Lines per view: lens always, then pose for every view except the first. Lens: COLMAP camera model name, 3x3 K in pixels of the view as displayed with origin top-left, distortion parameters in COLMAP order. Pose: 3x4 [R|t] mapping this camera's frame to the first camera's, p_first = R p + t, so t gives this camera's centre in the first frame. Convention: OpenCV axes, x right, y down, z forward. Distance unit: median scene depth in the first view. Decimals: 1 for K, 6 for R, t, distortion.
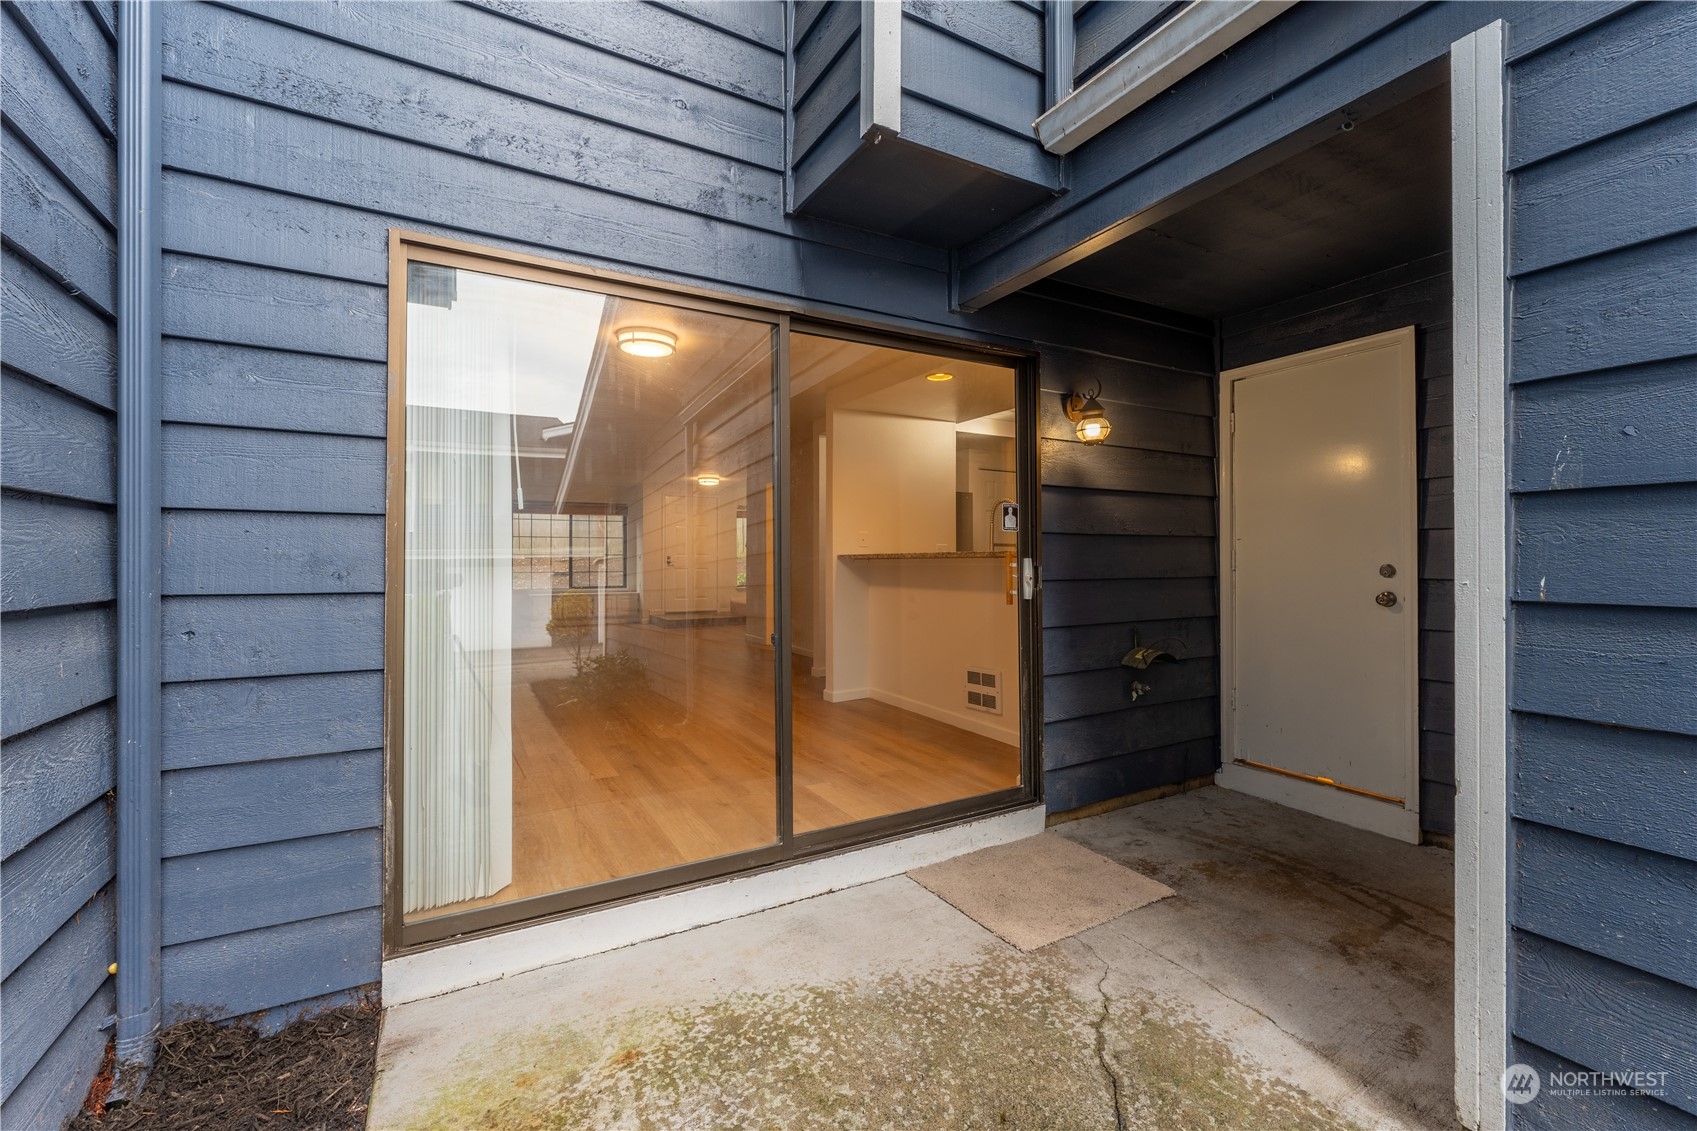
lens RADIAL K [[690.3, 0, 851.0], [0, 690.3, 565.1], [0, 0, 1]] dist [-0.001900, 0.000797]
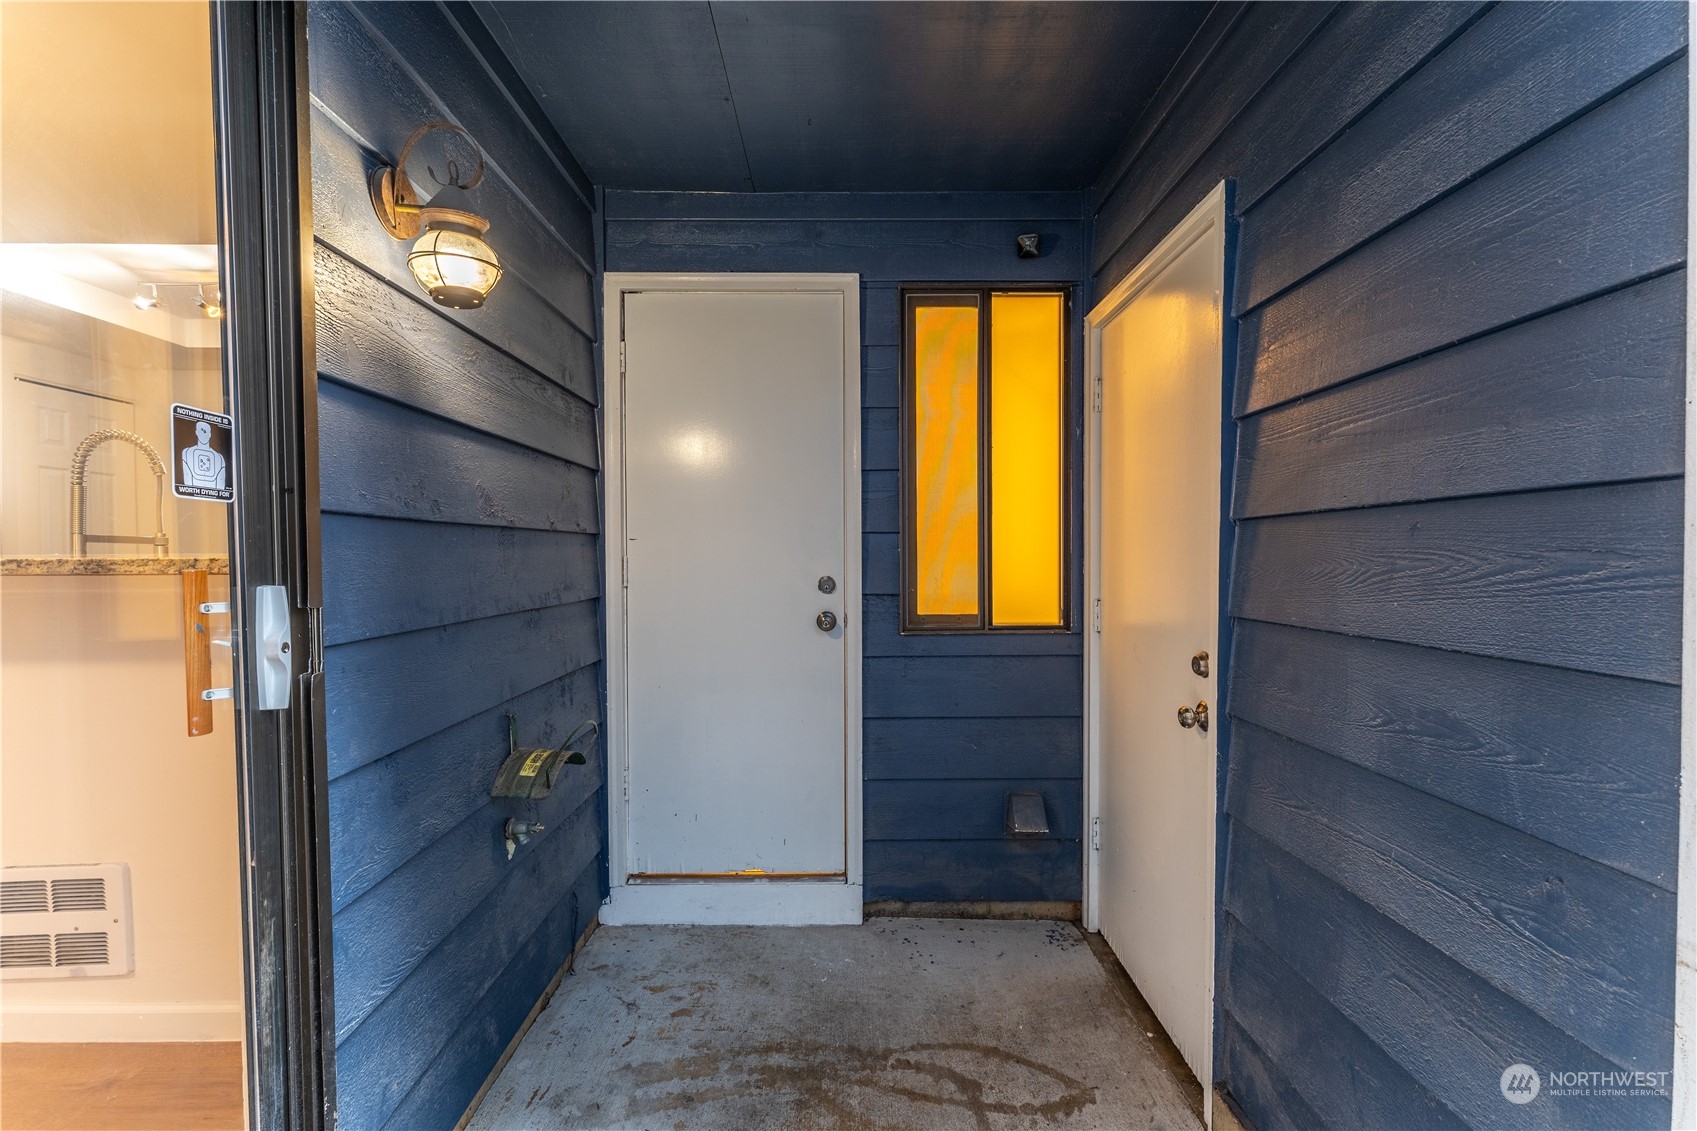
lens RADIAL K [[690.3, 0, 822.7], [0, 690.3, 567.3], [0, 0, 1]] dist [-0.001900, 0.000797]
pose [[0.495761, -0.015561, 0.868320, 0.099009], [0.006105, 0.999877, 0.014433, -0.021890], [-0.868438, -0.001854, 0.495795, 0.600616]]
